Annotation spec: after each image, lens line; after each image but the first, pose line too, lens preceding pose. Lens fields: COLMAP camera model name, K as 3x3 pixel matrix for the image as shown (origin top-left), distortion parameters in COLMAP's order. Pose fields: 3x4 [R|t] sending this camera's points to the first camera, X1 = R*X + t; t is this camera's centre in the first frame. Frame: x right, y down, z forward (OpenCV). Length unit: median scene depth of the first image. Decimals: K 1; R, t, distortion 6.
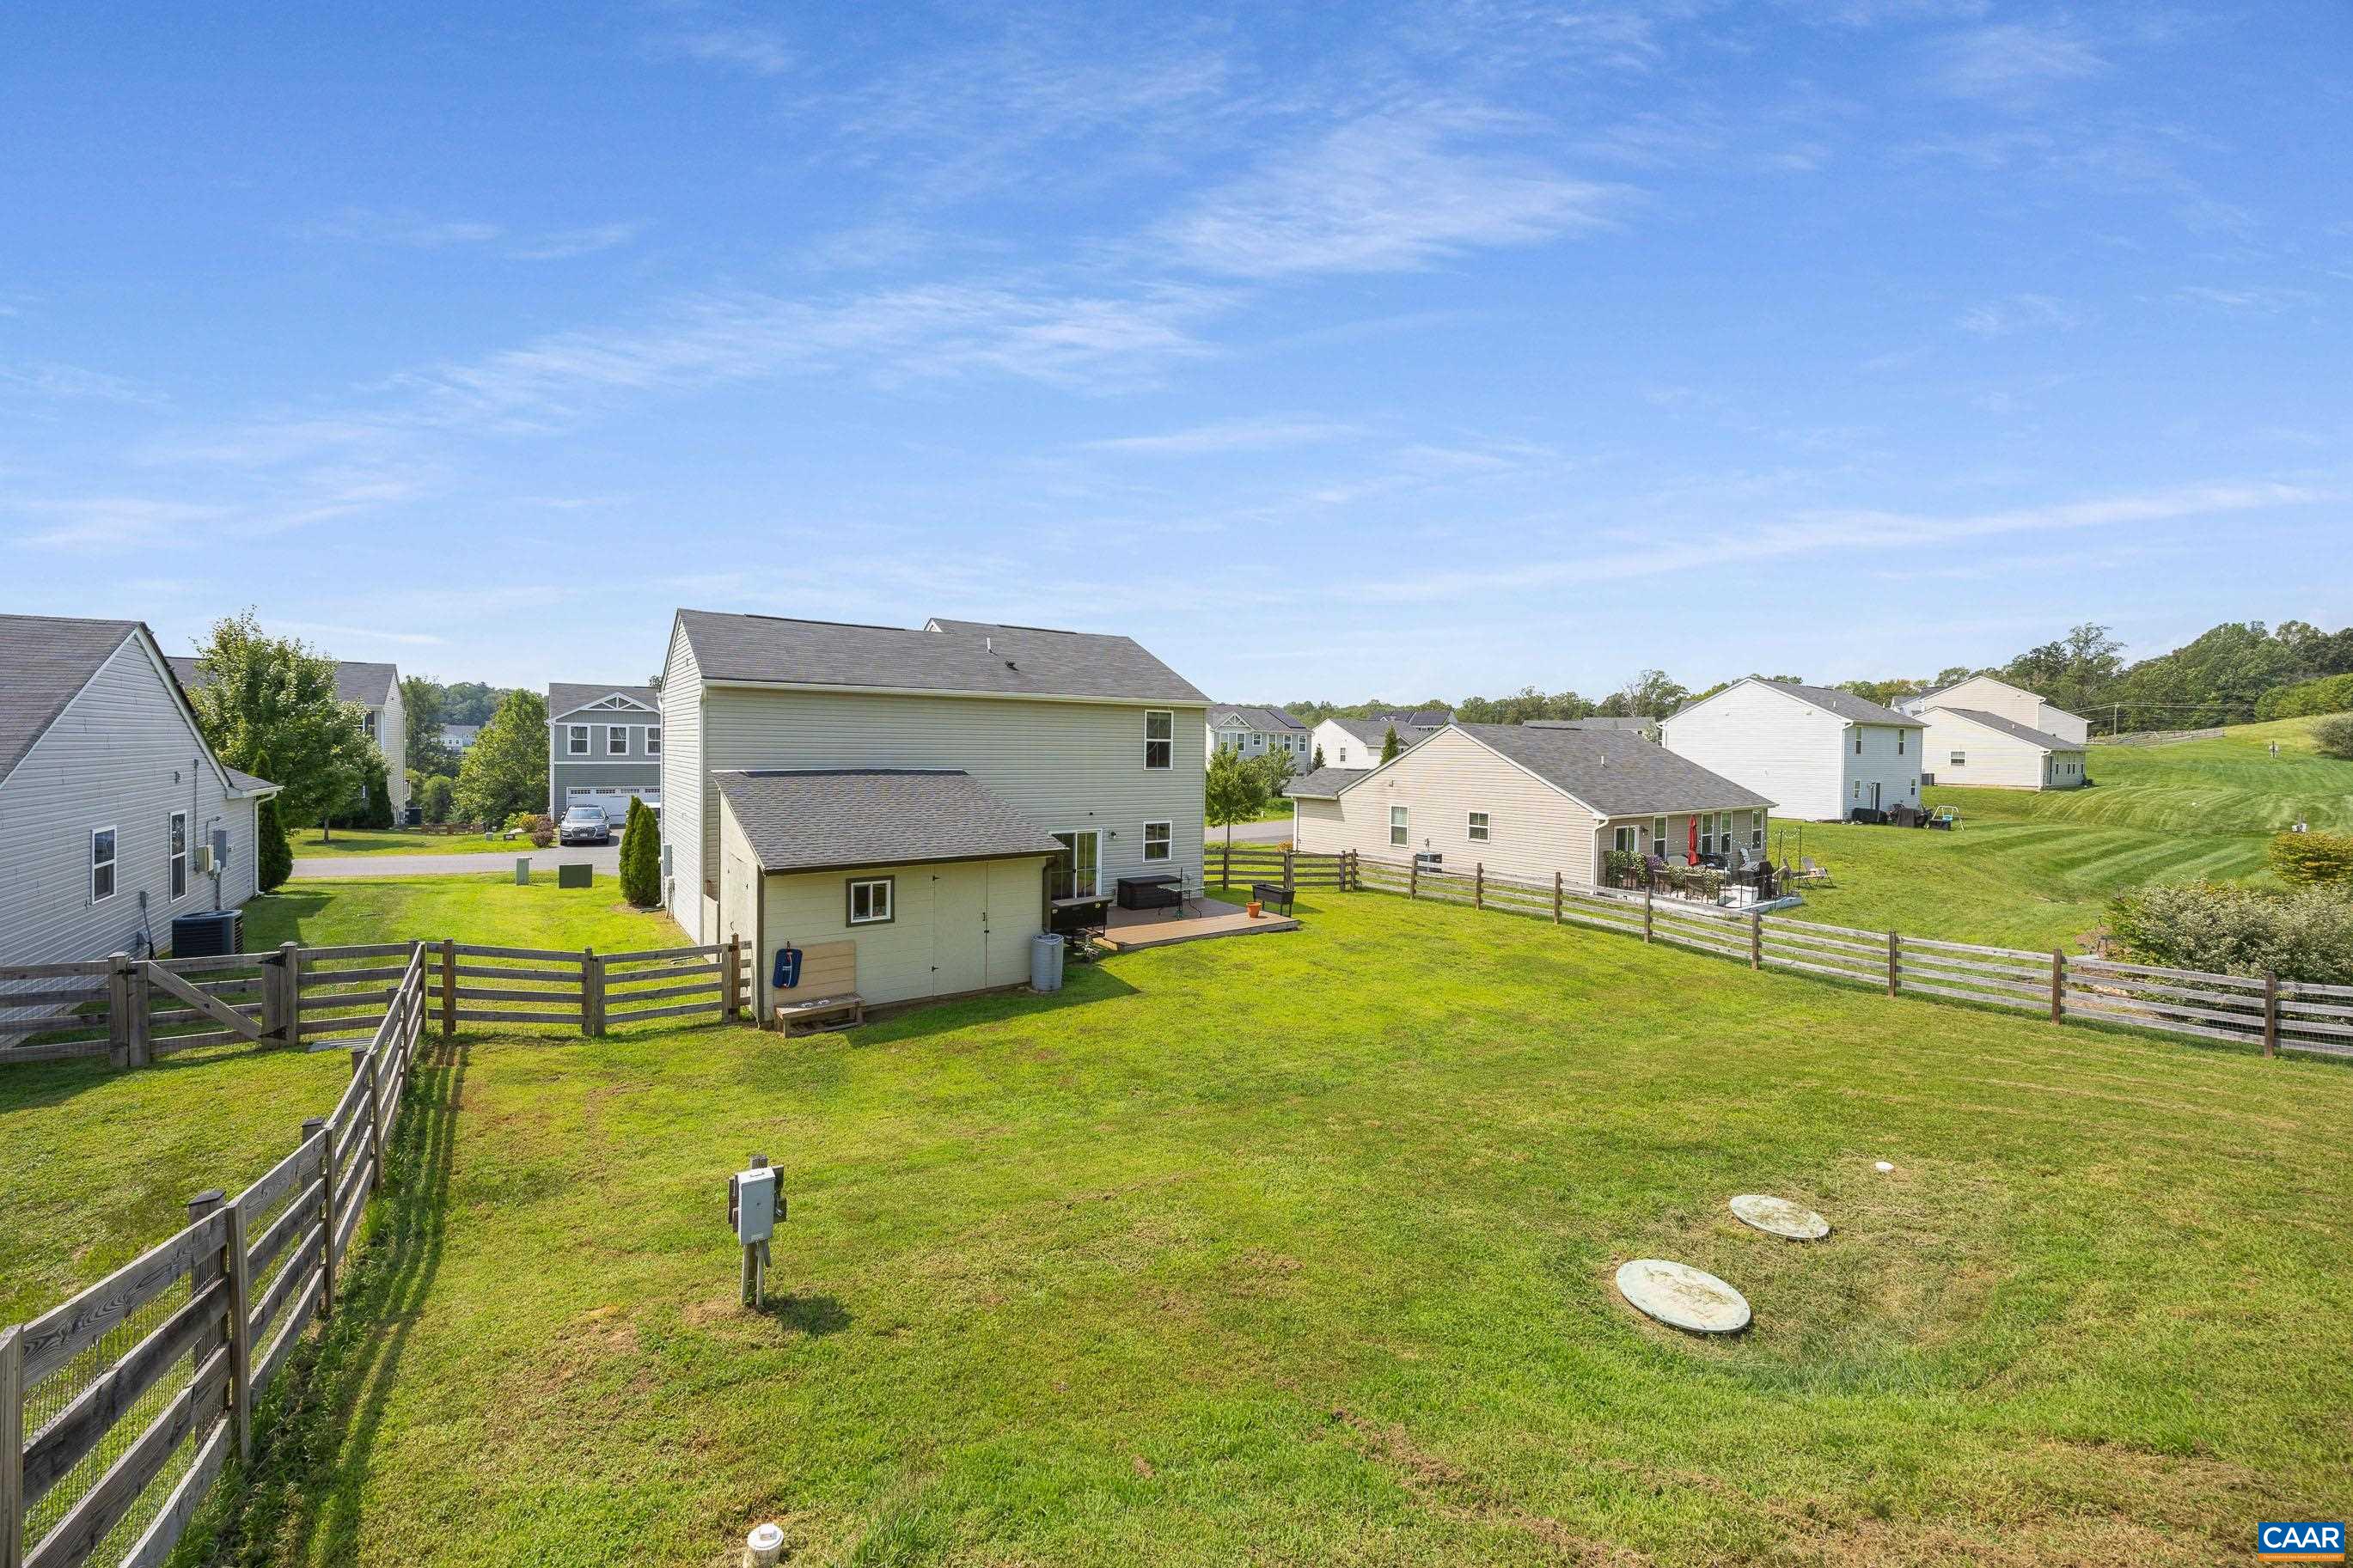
lens RADIAL K [[894.2, 0, 1176.5], [0, 894.2, 784.0], [0, 0, 1]] dist [0.000893, 0.000033]
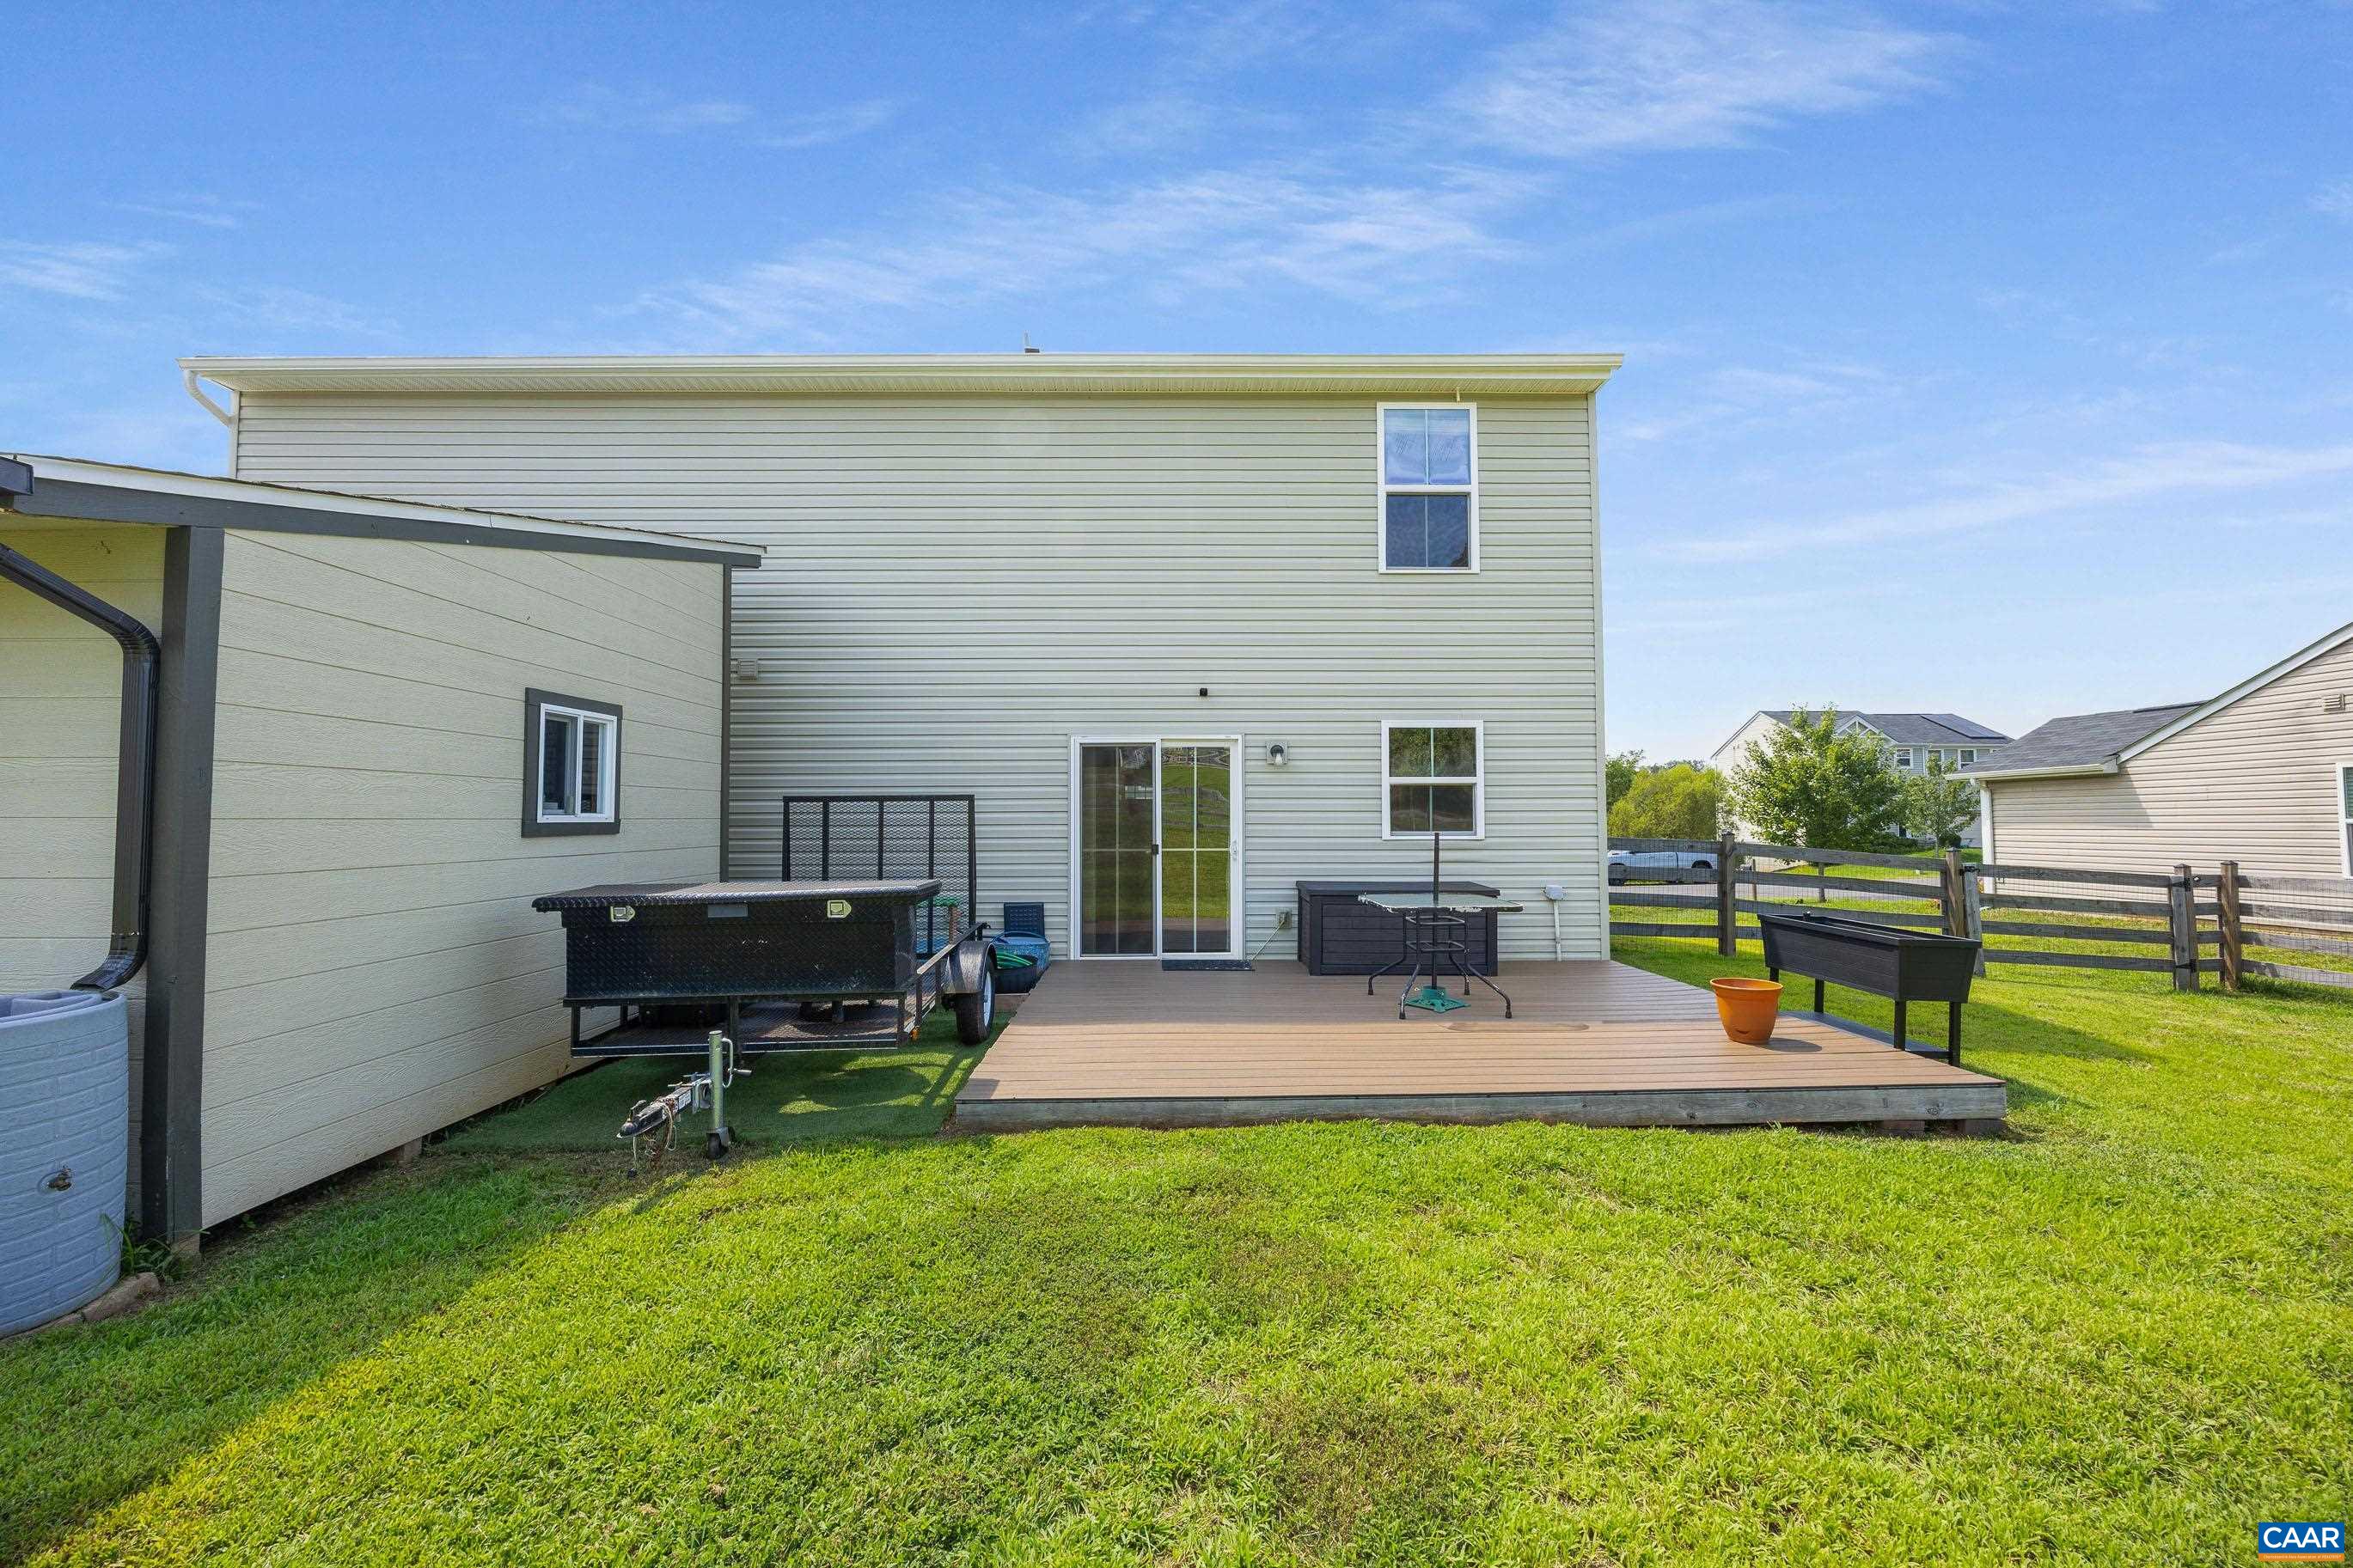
lens RADIAL K [[882.8, 0, 1176.5], [0, 882.8, 784.0], [0, 0, 1]] dist [0.000452, 0.000019]
pose [[0.818898, -0.040665, -0.572496, 0.091548], [-0.007168, 0.996684, -0.081048, 0.093451], [0.573894, 0.070473, 0.815892, 0.663695]]
